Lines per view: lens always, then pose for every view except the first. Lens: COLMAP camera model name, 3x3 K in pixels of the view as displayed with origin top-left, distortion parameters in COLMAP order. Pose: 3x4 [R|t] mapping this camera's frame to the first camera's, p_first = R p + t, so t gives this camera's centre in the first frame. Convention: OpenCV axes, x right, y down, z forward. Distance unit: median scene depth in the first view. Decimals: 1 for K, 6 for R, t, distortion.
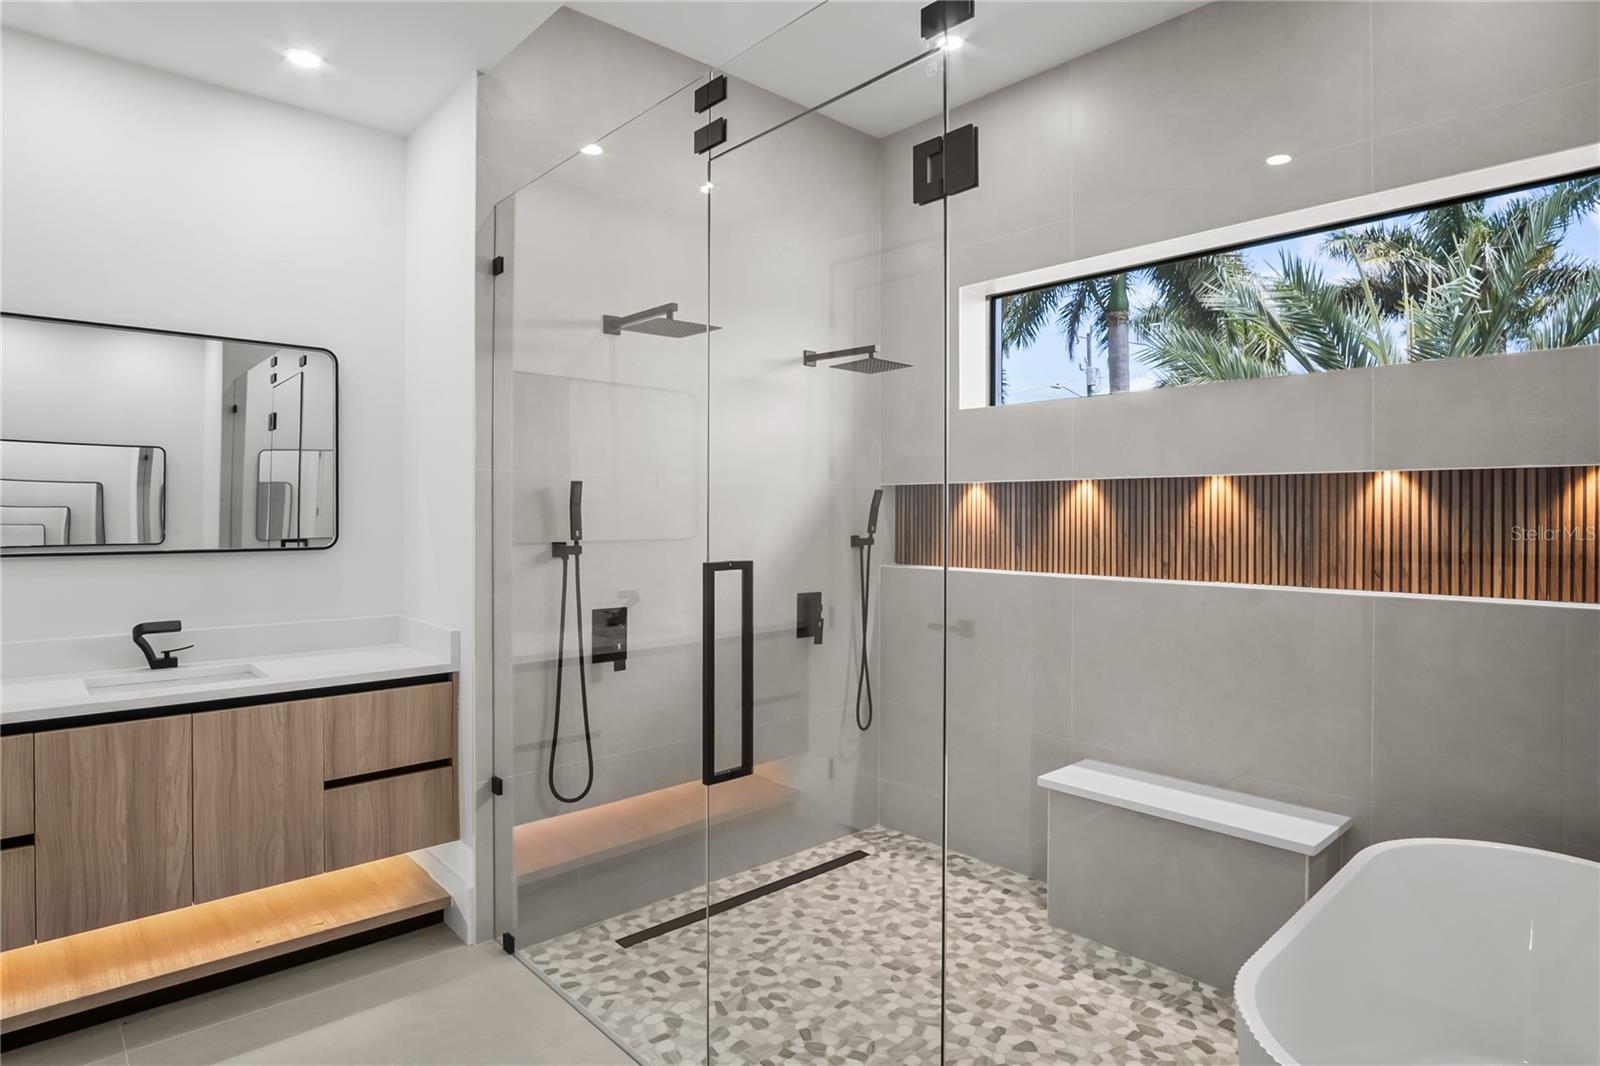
lens RADIAL K [[867.2, 0, 794.3], [0, 867.2, 525.6], [0, 0, 1]] dist [-0.028876, 0.005837]
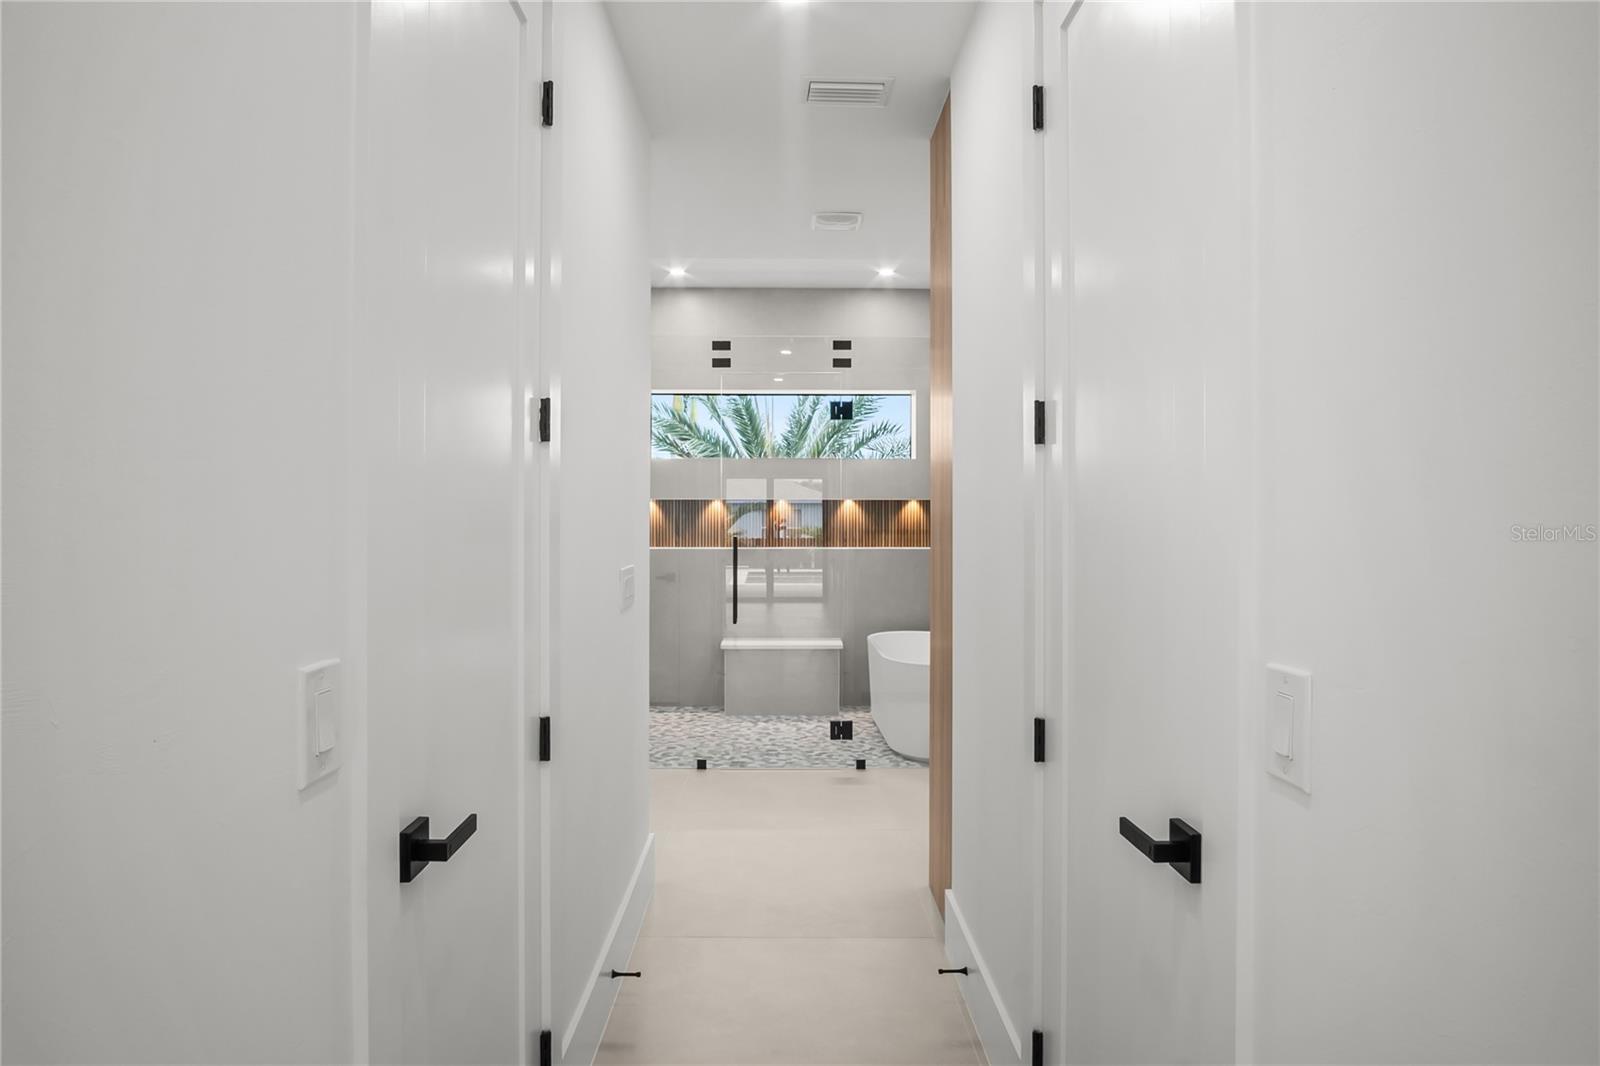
lens RADIAL K [[867.2, 0, 797.6], [0, 867.2, 530.2], [0, 0, 1]] dist [-0.028876, 0.005837]
pose [[0.665078, -0.007478, 0.746736, -1.142345], [0.010564, 0.999944, 0.000605, 0.021057], [-0.746699, 0.007486, 0.665120, -0.505074]]
